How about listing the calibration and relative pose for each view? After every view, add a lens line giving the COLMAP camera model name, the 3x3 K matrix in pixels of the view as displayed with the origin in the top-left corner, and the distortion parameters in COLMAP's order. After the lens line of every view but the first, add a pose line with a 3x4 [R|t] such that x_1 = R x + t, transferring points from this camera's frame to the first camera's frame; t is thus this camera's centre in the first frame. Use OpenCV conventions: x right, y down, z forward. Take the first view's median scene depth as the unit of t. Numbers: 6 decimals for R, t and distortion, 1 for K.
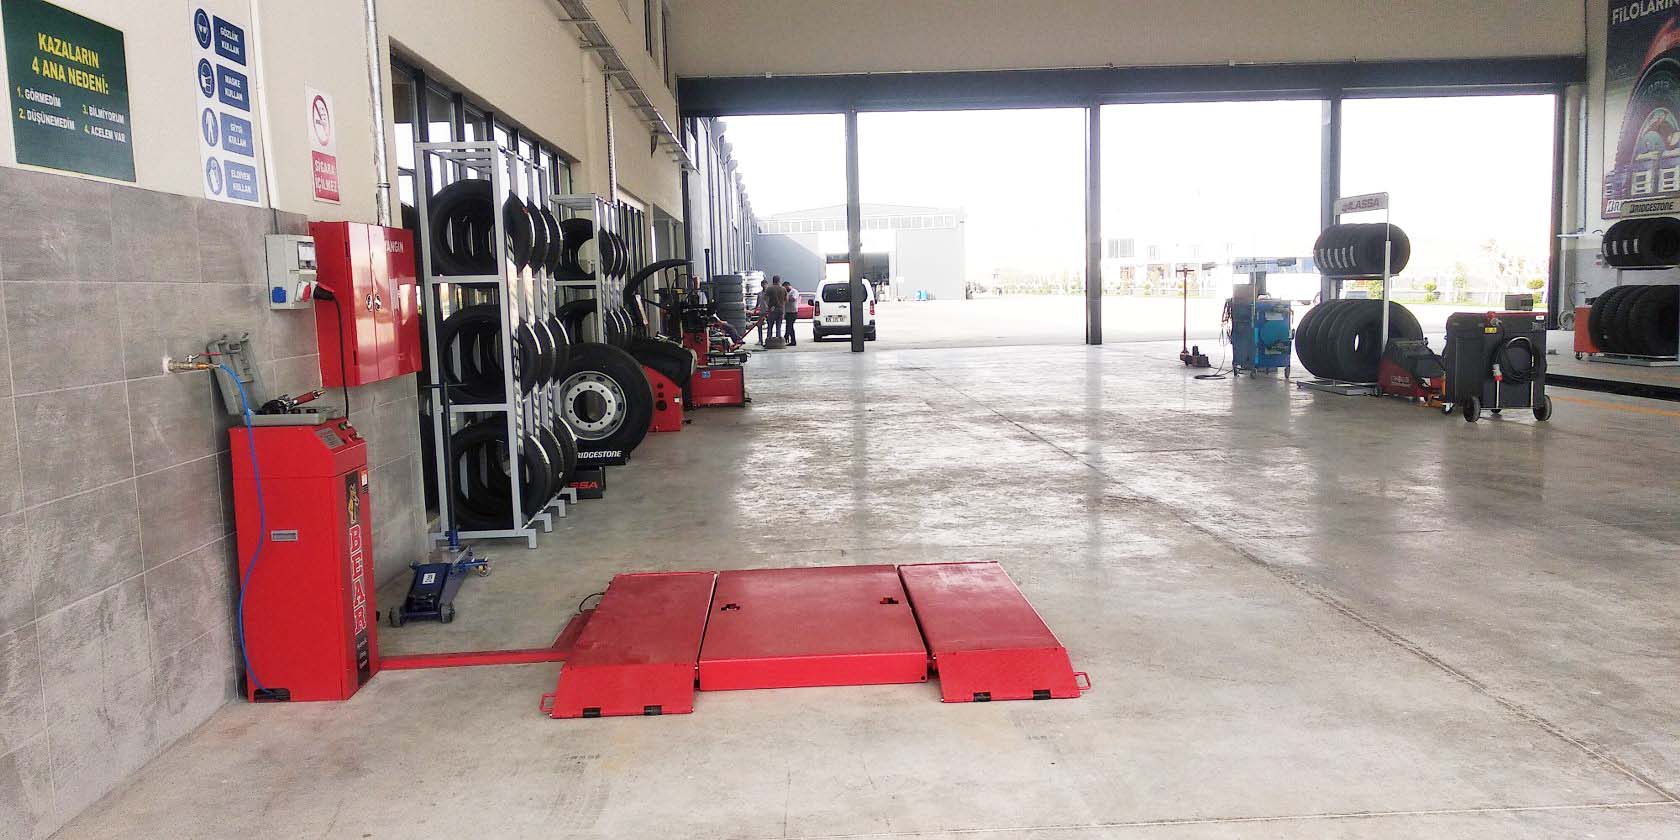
lens RADIAL K [[1314.9, 0, 840.0], [0, 1314.9, 420.0], [0, 0, 1]] dist [0.080734, -0.141923]
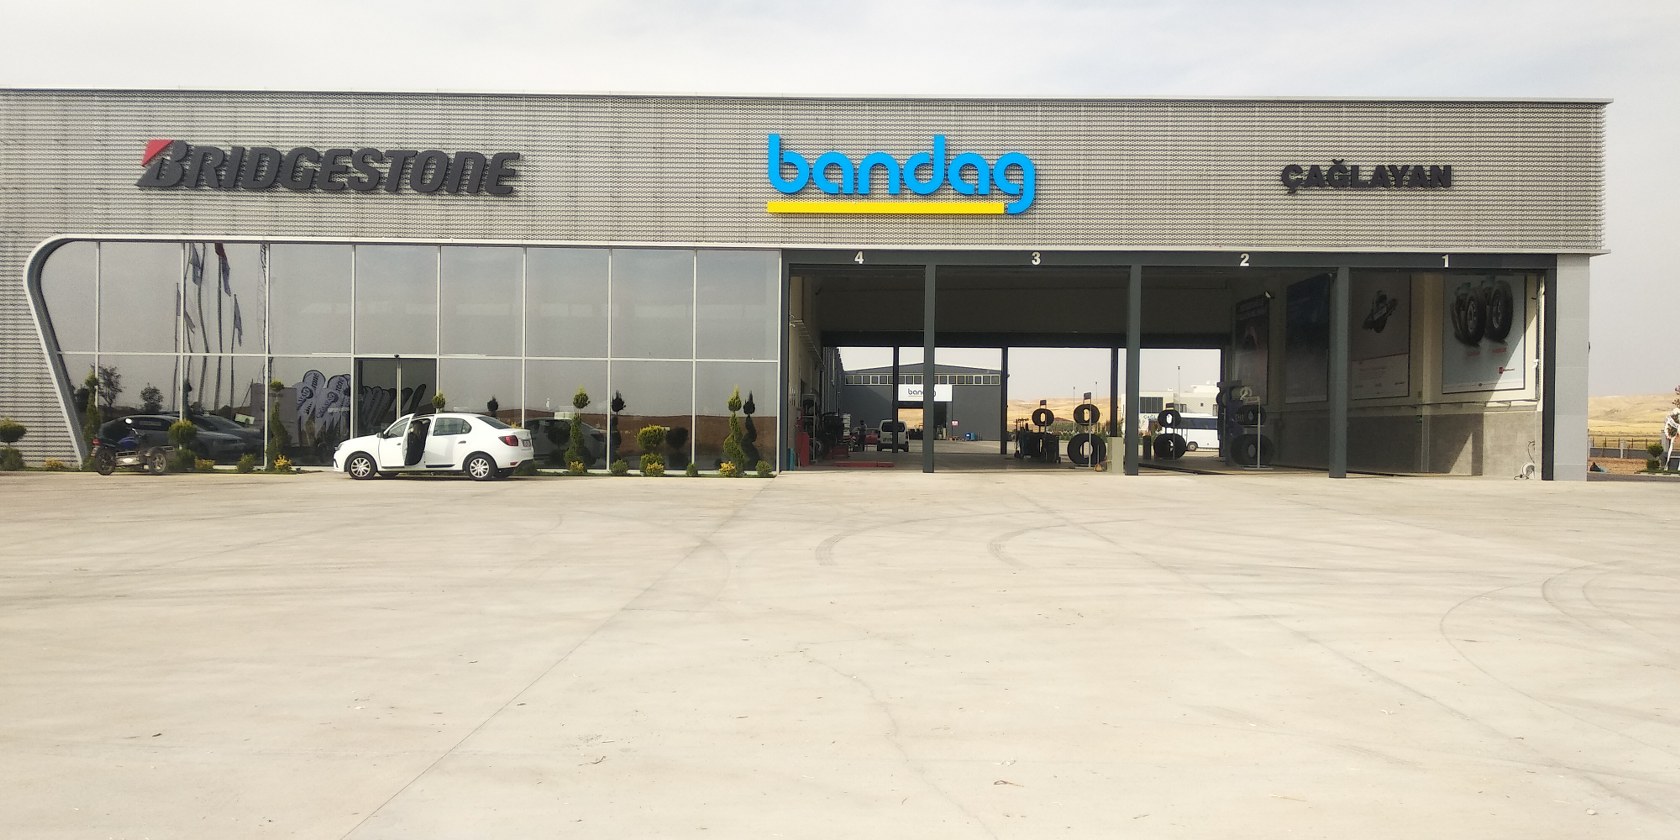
lens RADIAL K [[1314.9, 0, 840.0], [0, 1314.9, 420.0], [0, 0, 1]] dist [0.080734, -0.141923]
pose [[0.997230, 0.037530, -0.064220, 0.049912], [-0.044195, 0.993412, -0.105733, 0.104149], [0.059828, 0.108279, 0.992319, -0.962228]]
